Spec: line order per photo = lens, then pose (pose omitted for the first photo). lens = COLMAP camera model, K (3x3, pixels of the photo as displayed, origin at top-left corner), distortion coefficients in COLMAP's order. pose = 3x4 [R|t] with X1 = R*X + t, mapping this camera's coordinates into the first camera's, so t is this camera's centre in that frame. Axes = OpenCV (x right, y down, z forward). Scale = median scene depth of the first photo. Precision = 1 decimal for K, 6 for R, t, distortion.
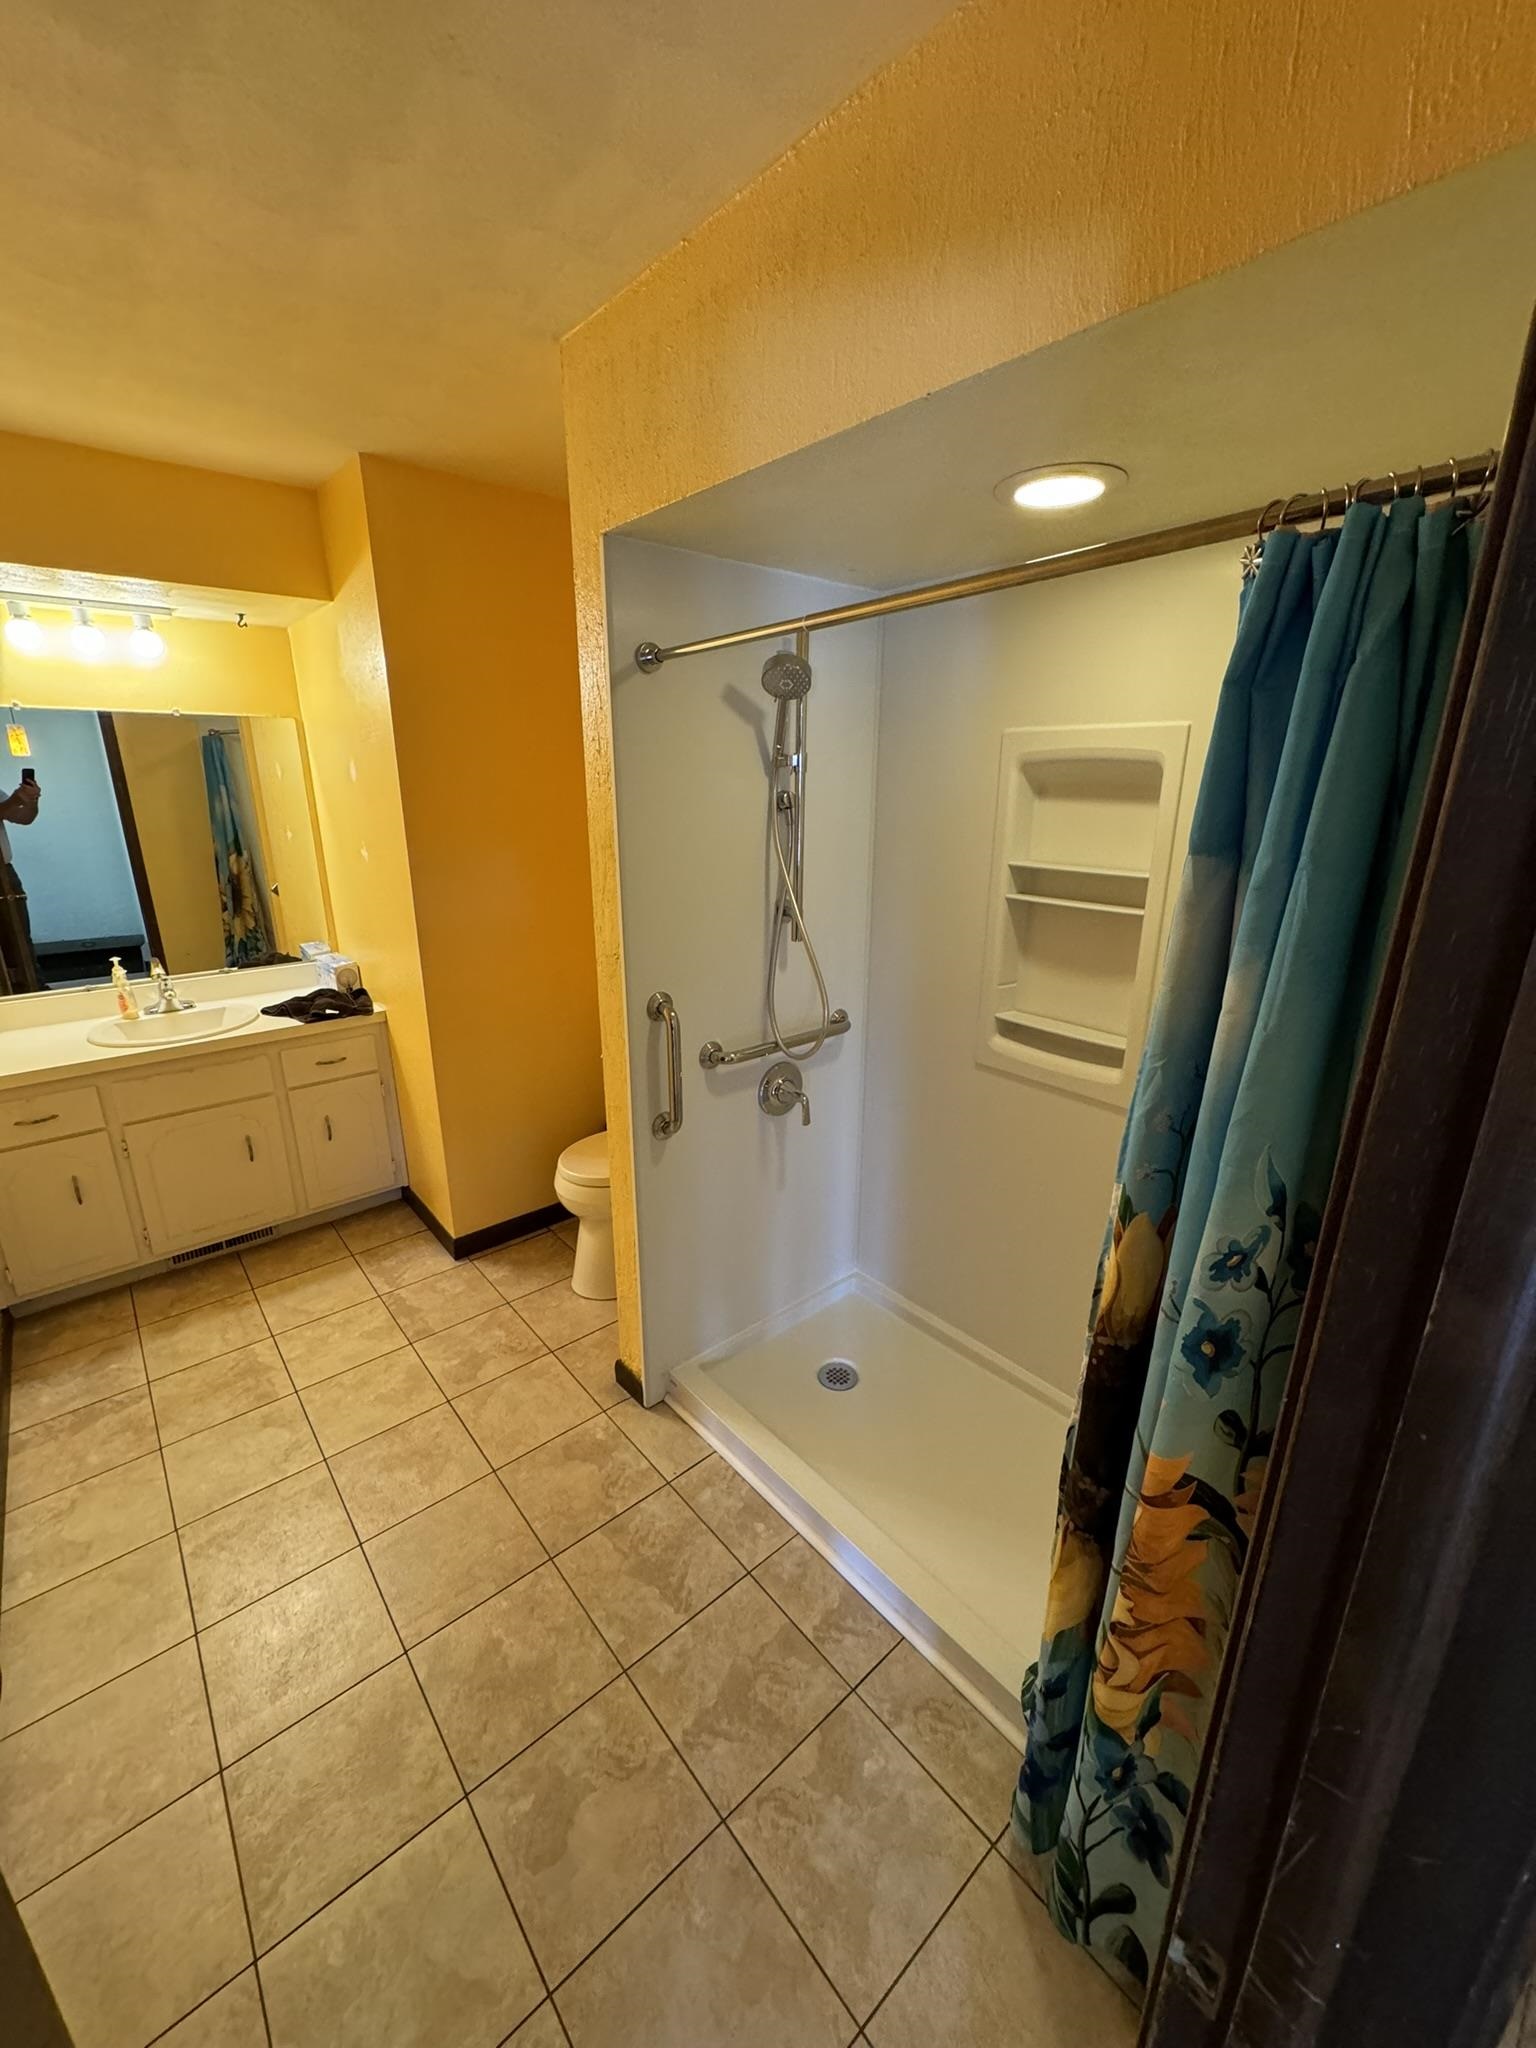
lens RADIAL K [[813.5, 0, 766.1], [0, 813.5, 1023.0], [0, 0, 1]] dist [-0.001801, 0.000455]
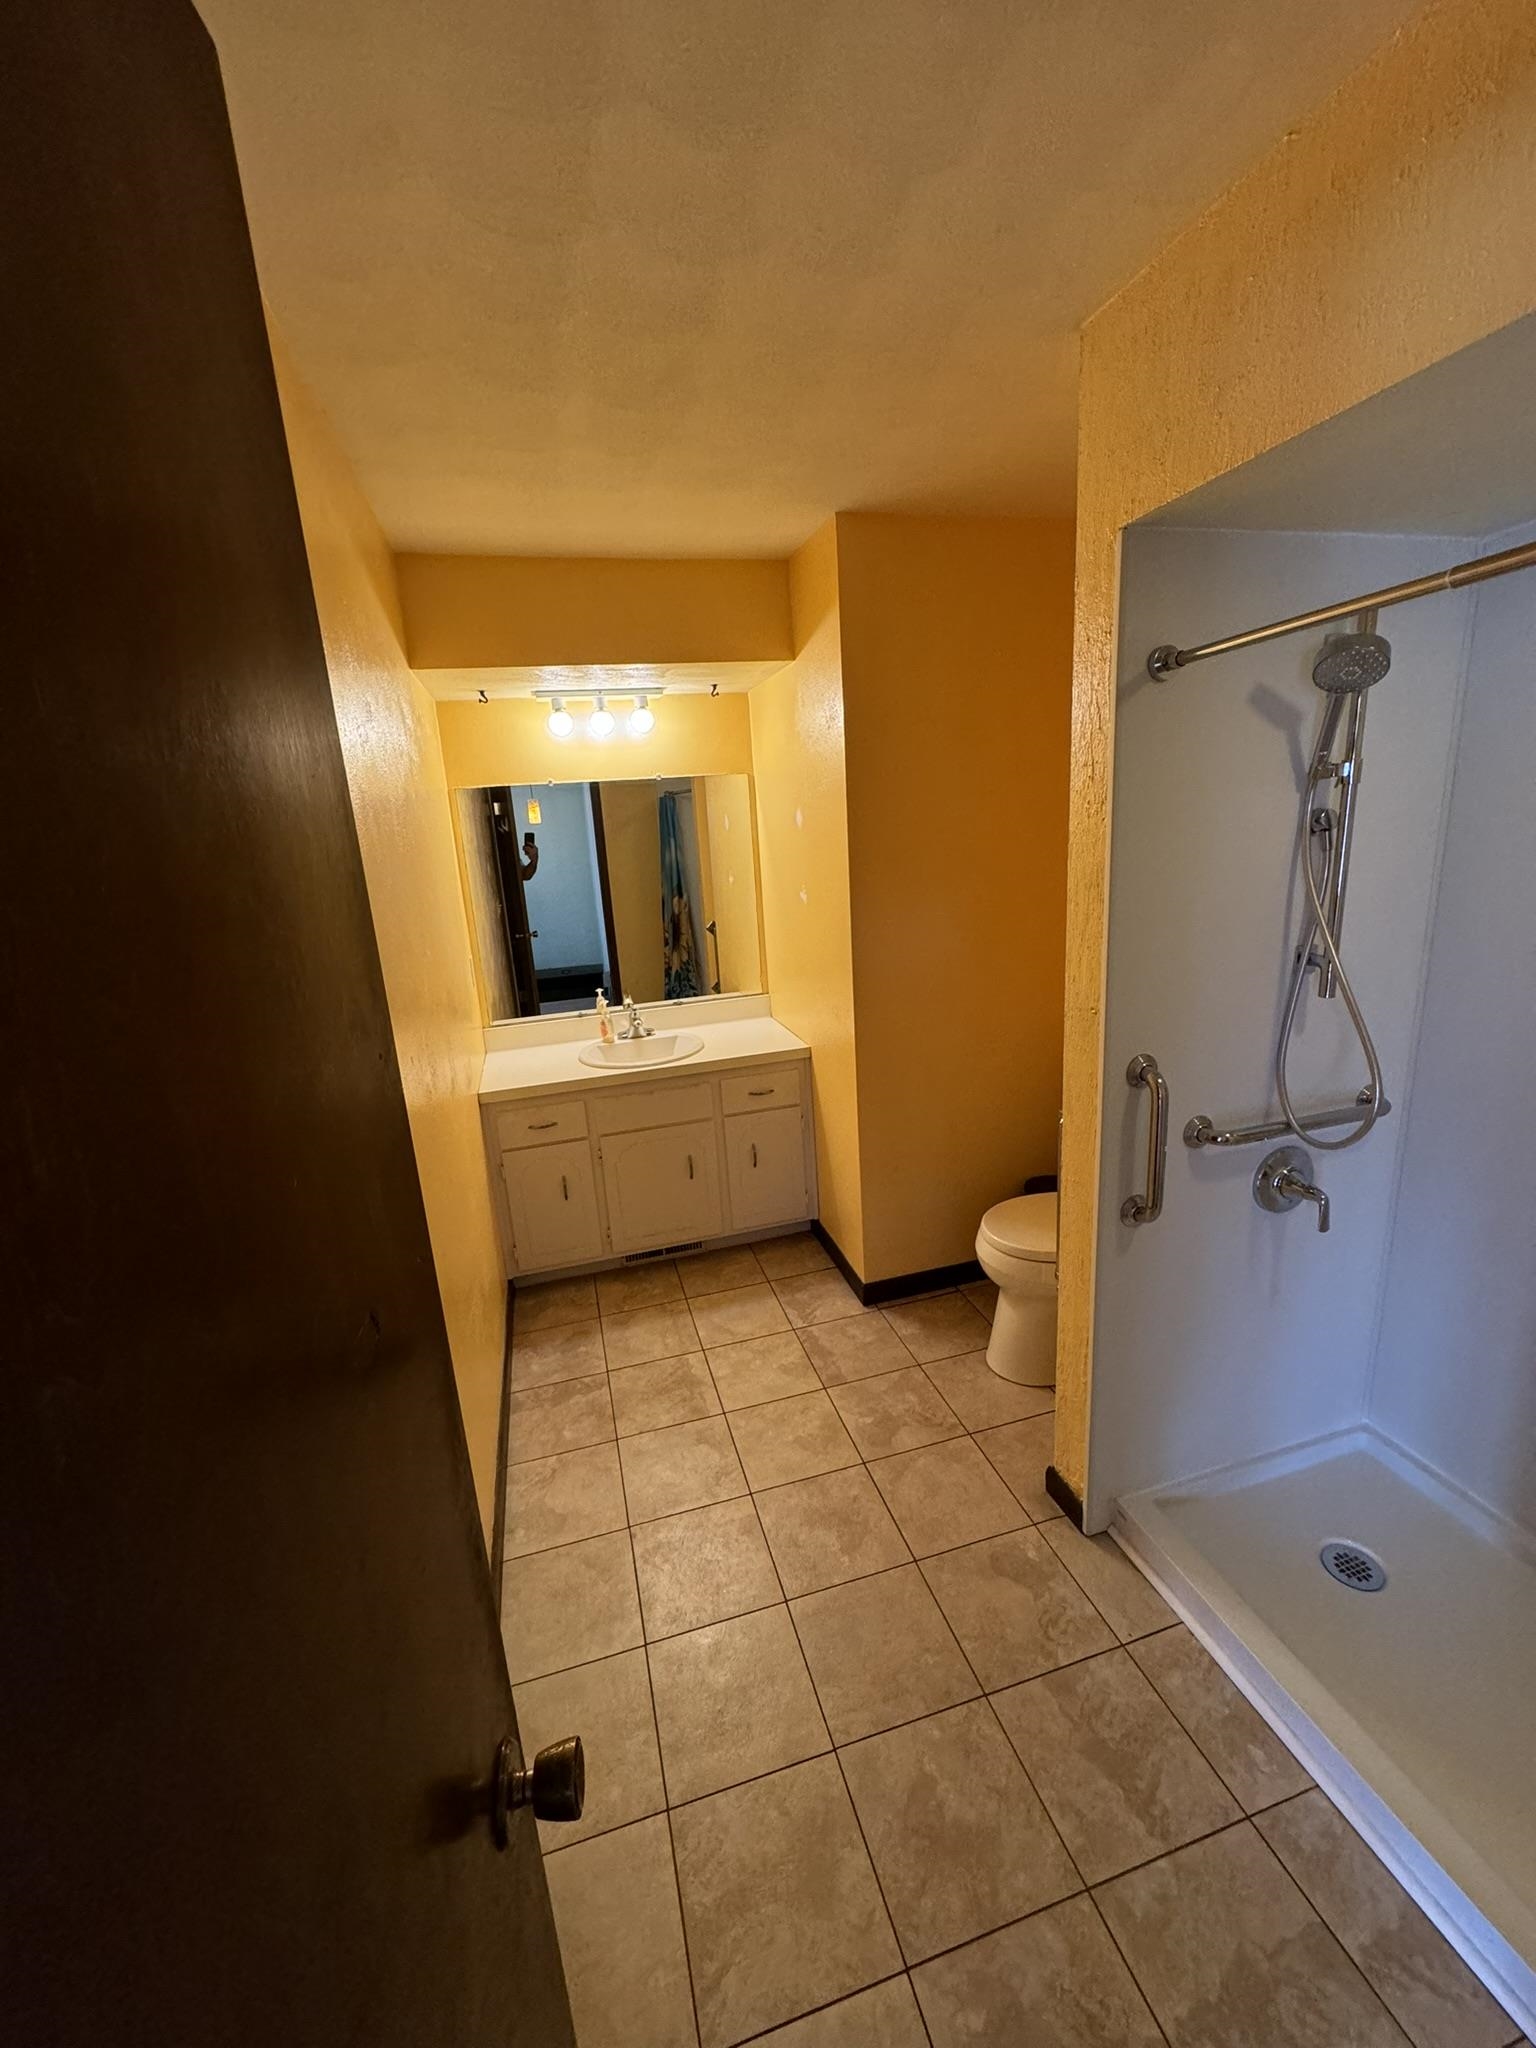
lens RADIAL K [[813.5, 0, 766.1], [0, 813.5, 1023.0], [0, 0, 1]] dist [-0.001801, 0.000455]
pose [[0.903646, 0.043810, -0.426034, -0.116901], [-0.060316, 0.997858, -0.025323, -0.023228], [0.424012, 0.048579, 0.904353, 0.061891]]
